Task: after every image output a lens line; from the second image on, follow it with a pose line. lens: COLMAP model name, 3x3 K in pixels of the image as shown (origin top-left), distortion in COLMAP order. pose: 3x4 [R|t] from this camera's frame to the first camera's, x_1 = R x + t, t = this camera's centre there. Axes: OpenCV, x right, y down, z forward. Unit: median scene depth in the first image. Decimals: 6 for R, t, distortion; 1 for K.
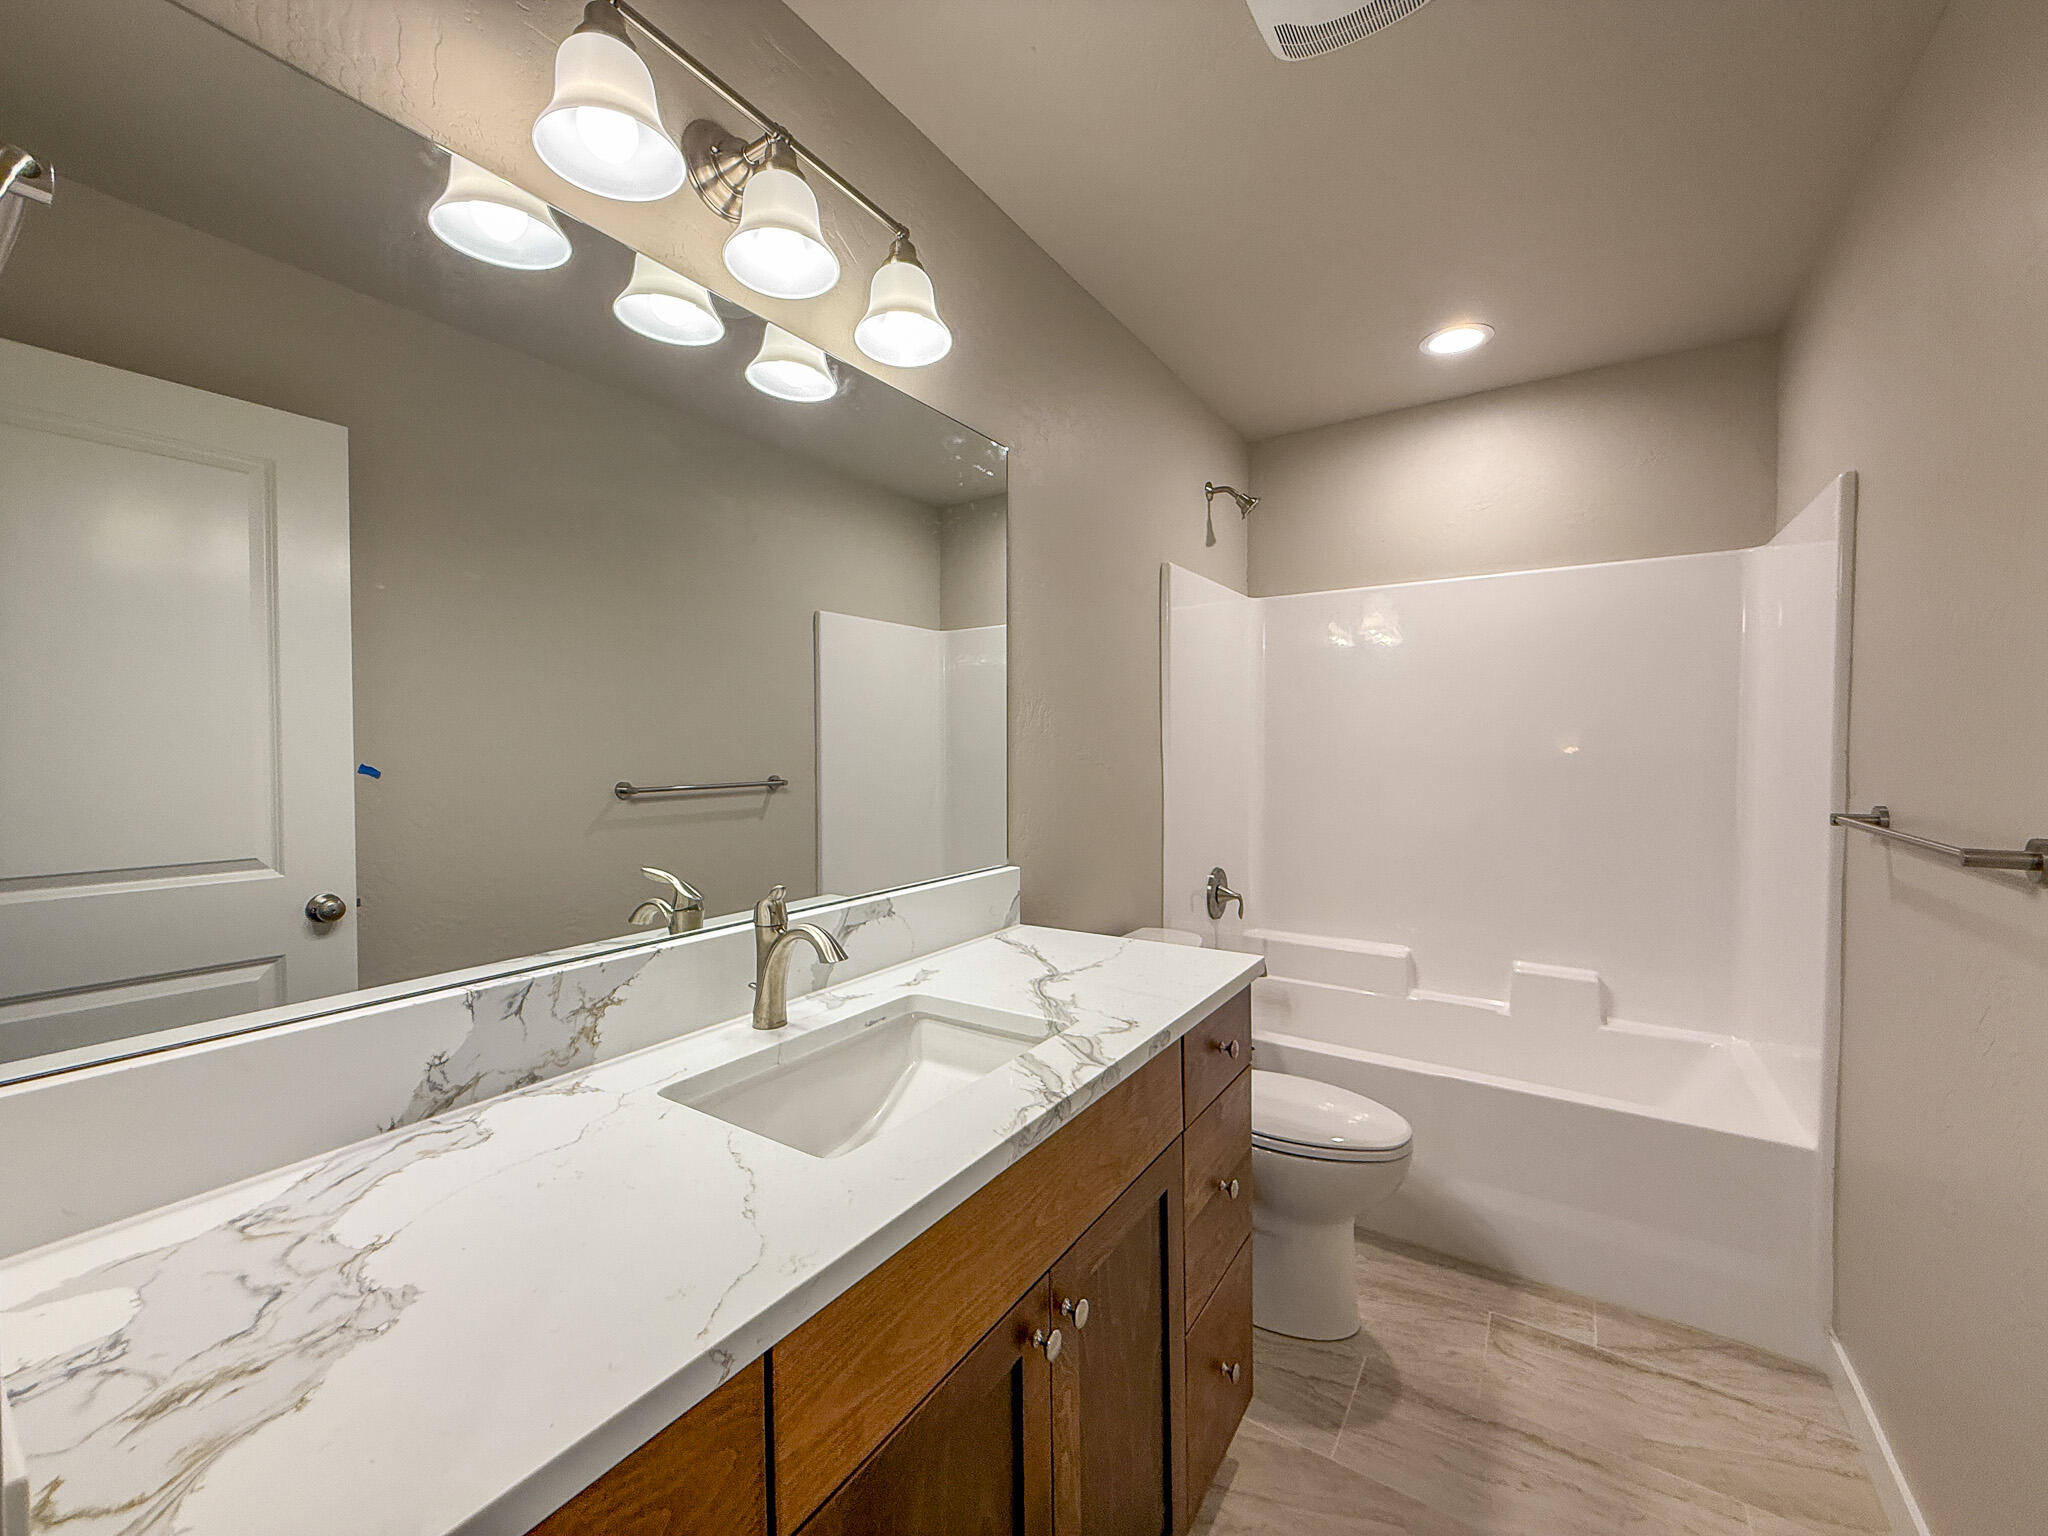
lens RADIAL K [[822.0, 0, 1024.0], [0, 822.0, 768.0], [0, 0, 1]] dist [-0.028777, 0.000104]
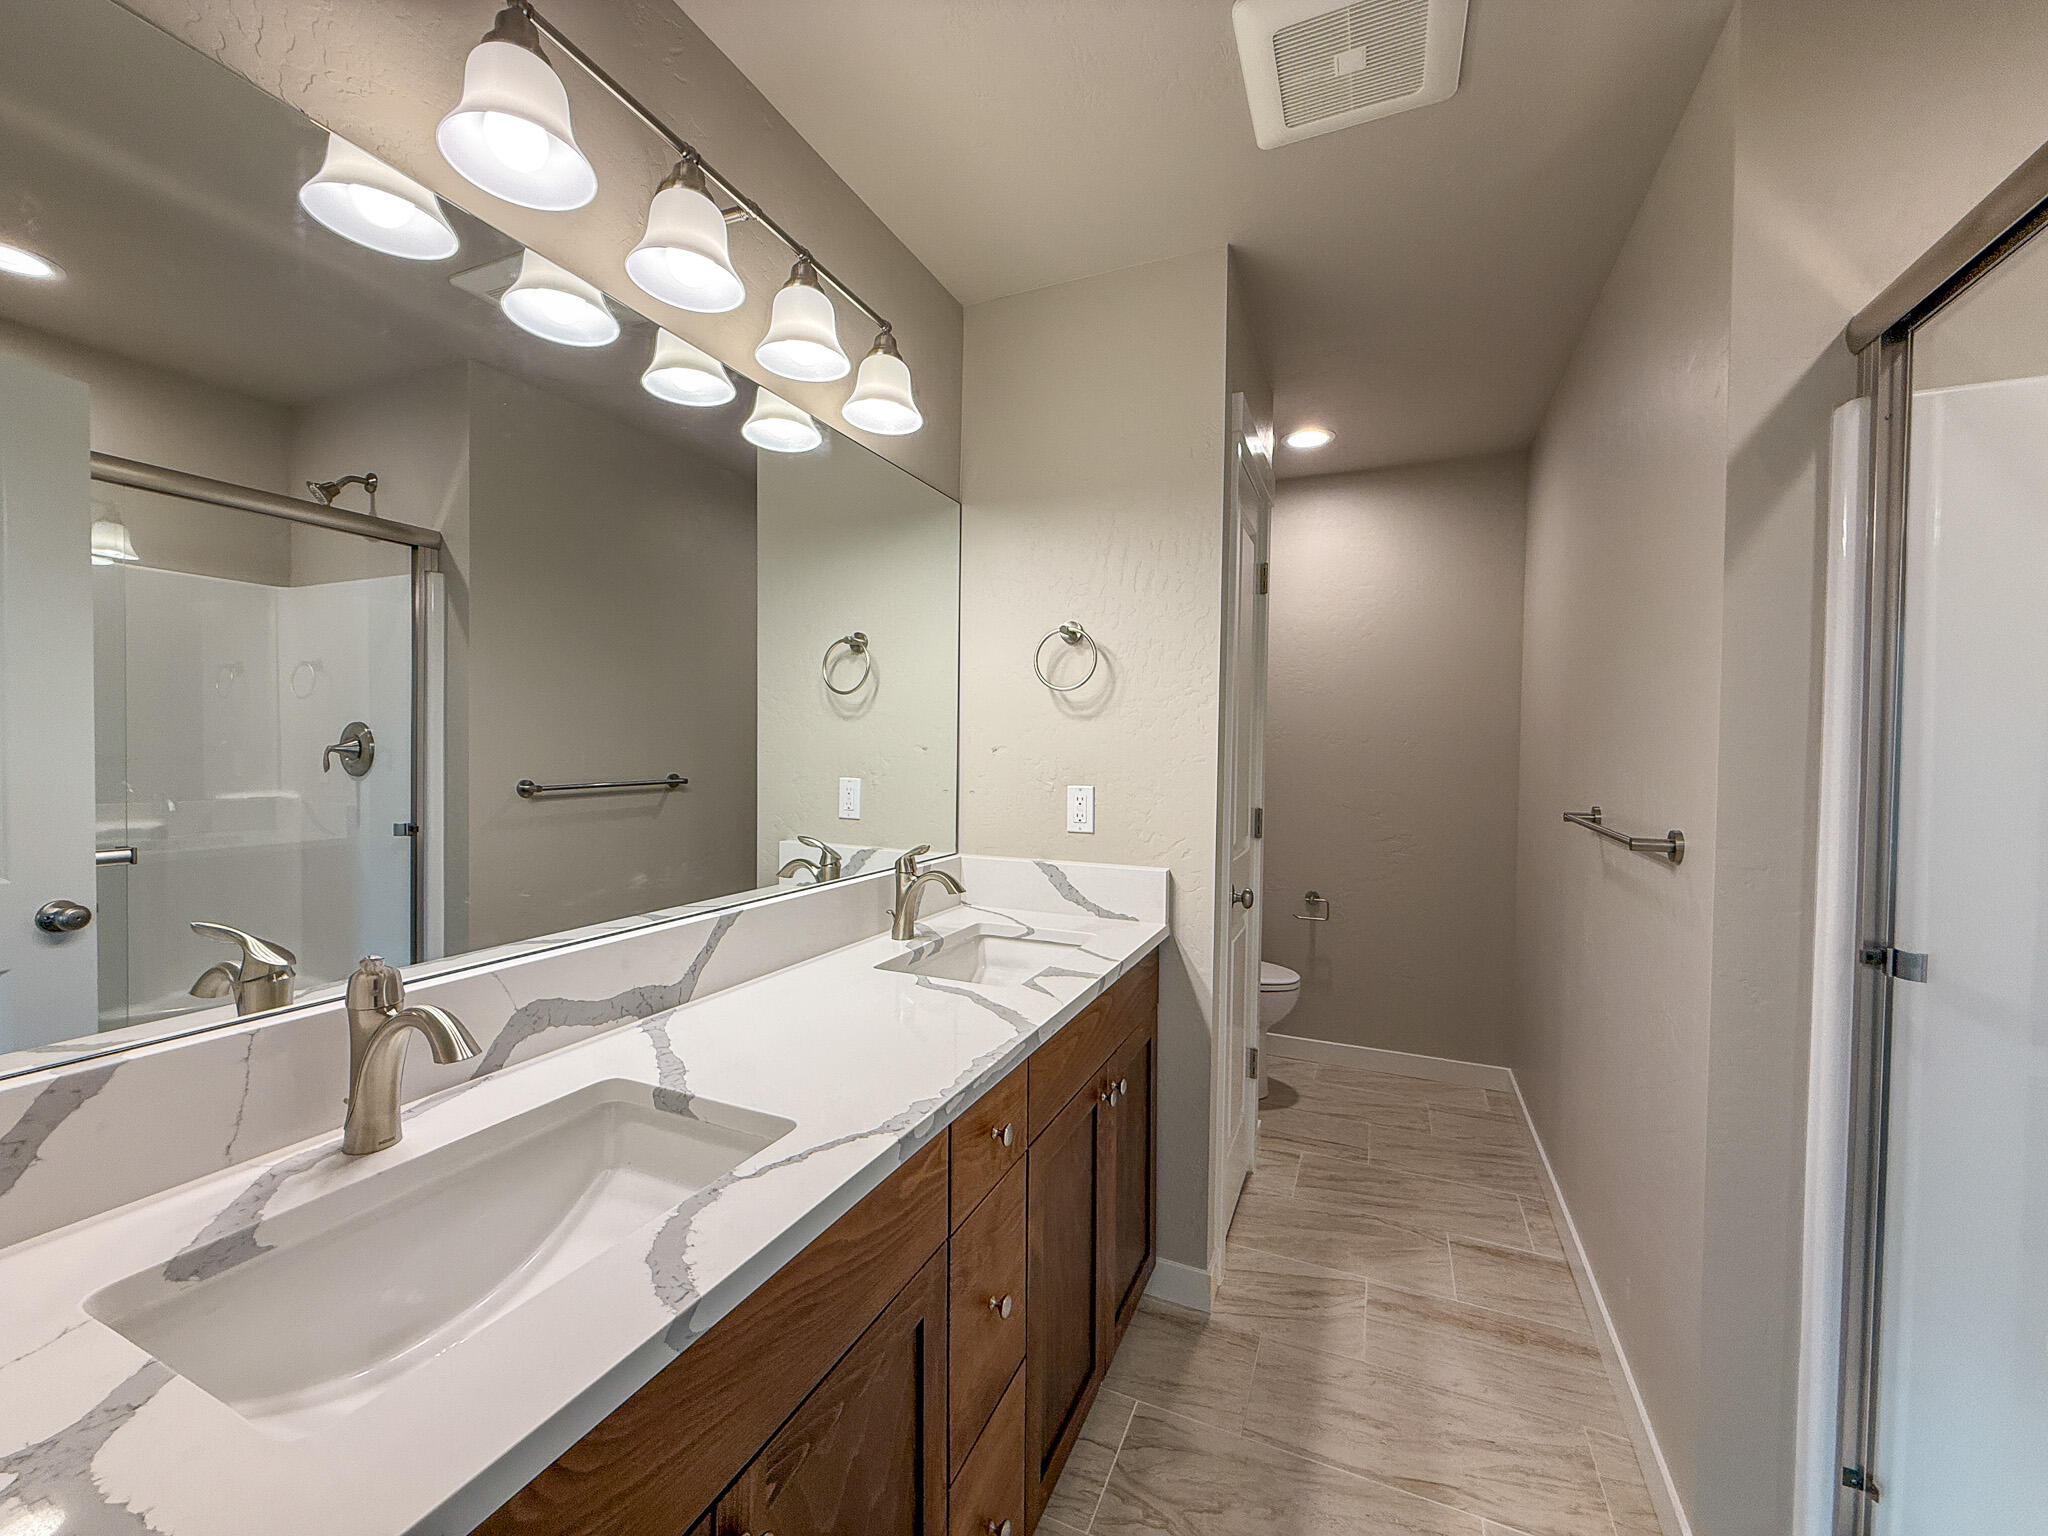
lens RADIAL K [[831.4, 0, 1002.8], [0, 831.4, 769.6], [0, 0, 1]] dist [-0.053369, 0.000003]
pose [[0.988167, 0.013394, 0.152793, -0.056410], [-0.013116, 0.999910, -0.002831, 0.000270], [-0.152817, 0.000793, 0.988254, -0.085781]]
